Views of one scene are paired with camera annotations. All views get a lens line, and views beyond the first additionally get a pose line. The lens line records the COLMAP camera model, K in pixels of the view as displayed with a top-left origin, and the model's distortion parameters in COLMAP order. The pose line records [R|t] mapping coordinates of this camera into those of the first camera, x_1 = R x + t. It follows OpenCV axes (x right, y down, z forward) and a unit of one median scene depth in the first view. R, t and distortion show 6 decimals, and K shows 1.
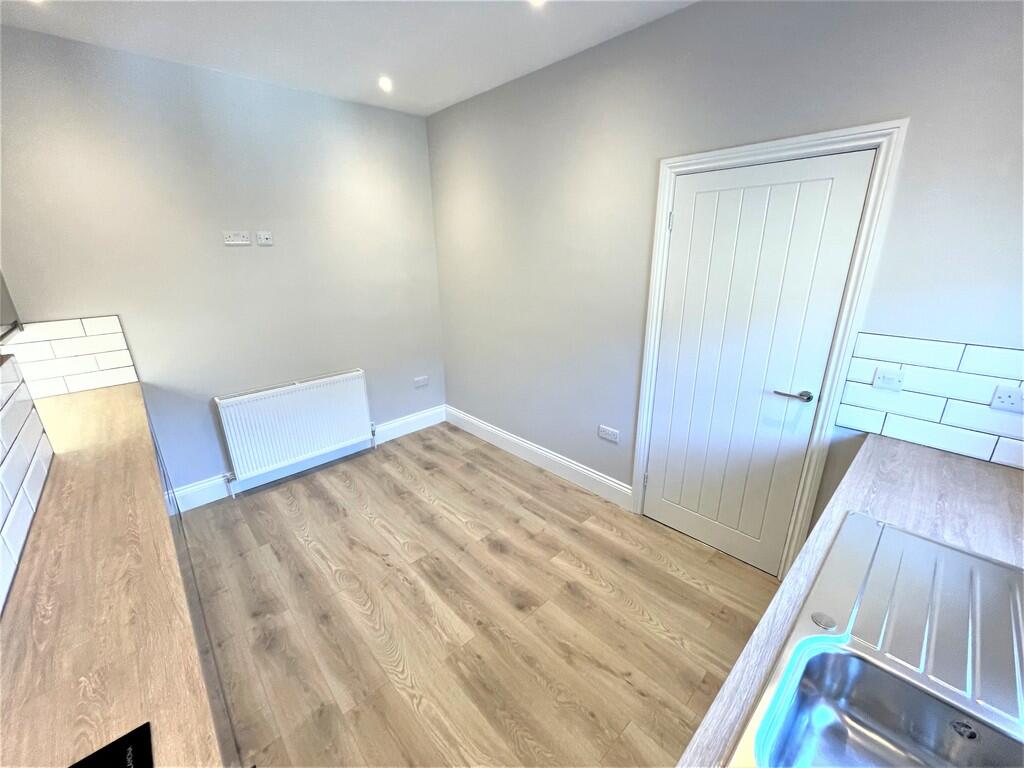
lens RADIAL K [[411.2, 0, 513.8], [0, 411.2, 384.4], [0, 0, 1]] dist [-0.002651, 0.000103]
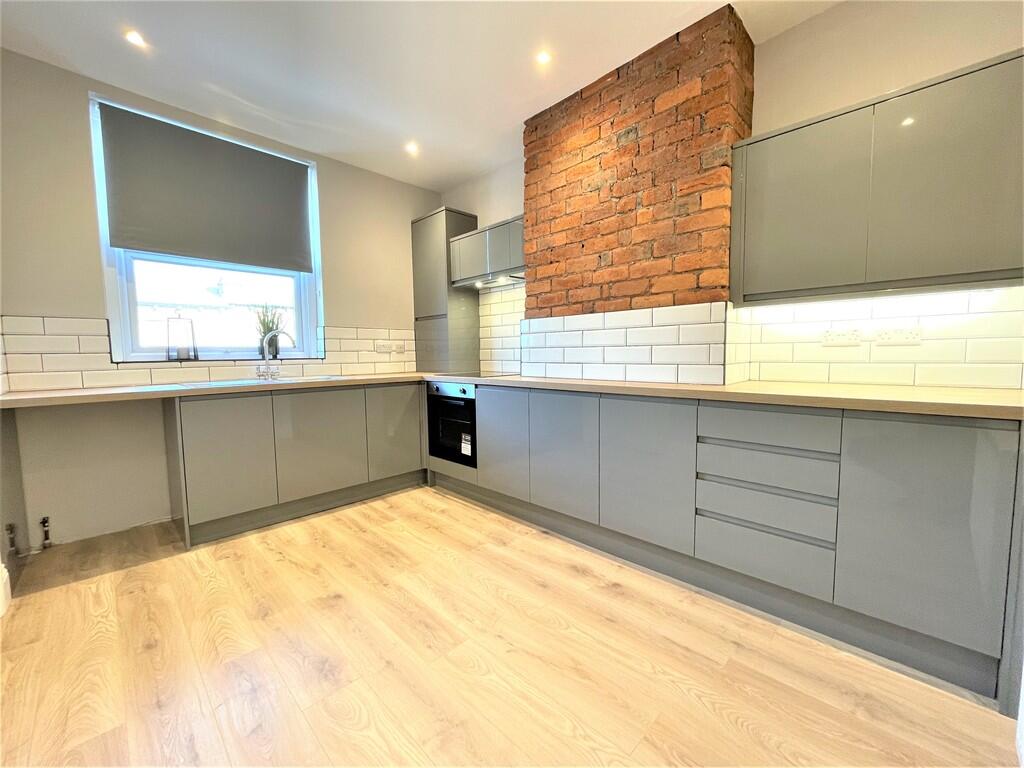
lens RADIAL K [[411.2, 0, 511.0], [0, 411.2, 383.0], [0, 0, 1]] dist [-0.002651, 0.000103]
pose [[-0.998855, 0.031577, -0.035941, -0.339358], [0.015303, 0.922645, 0.385347, -0.243857], [0.045329, 0.384355, -0.922072, 1.605091]]
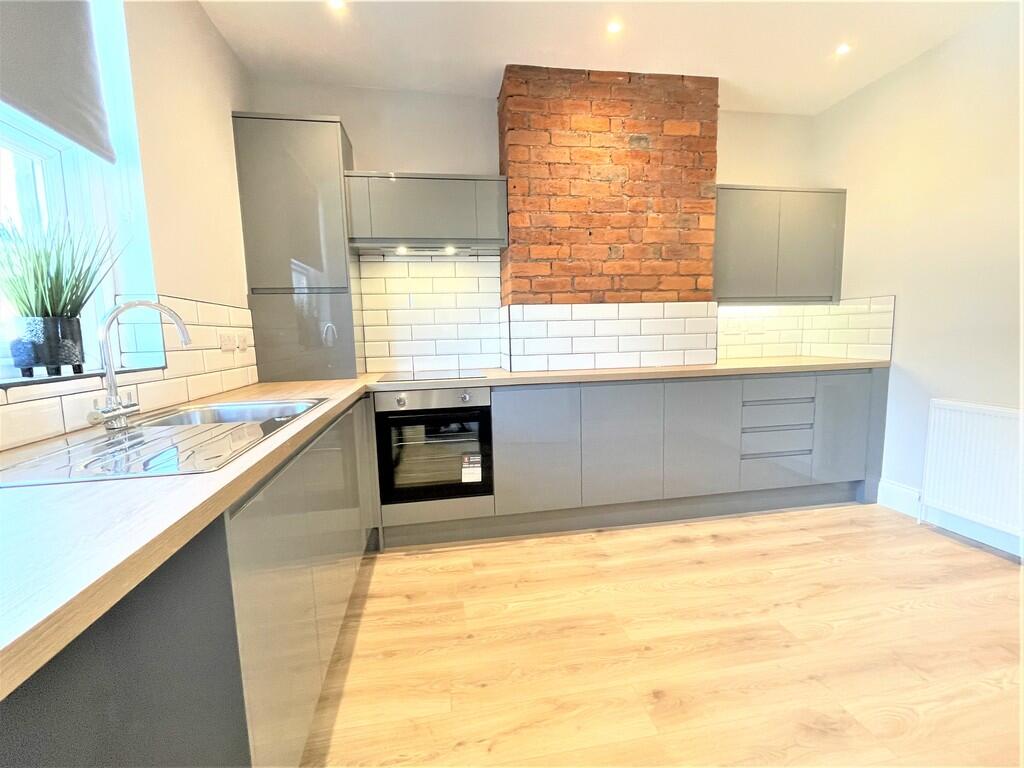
lens RADIAL K [[445.1, 0, 509.4], [0, 445.1, 384.7], [0, 0, 1]] dist [-0.003433, -0.000696]
pose [[-0.544563, 0.123343, -0.829601, 0.634517], [-0.231262, 0.928702, 0.289881, -0.060811], [0.806207, 0.349713, -0.477212, 0.926245]]
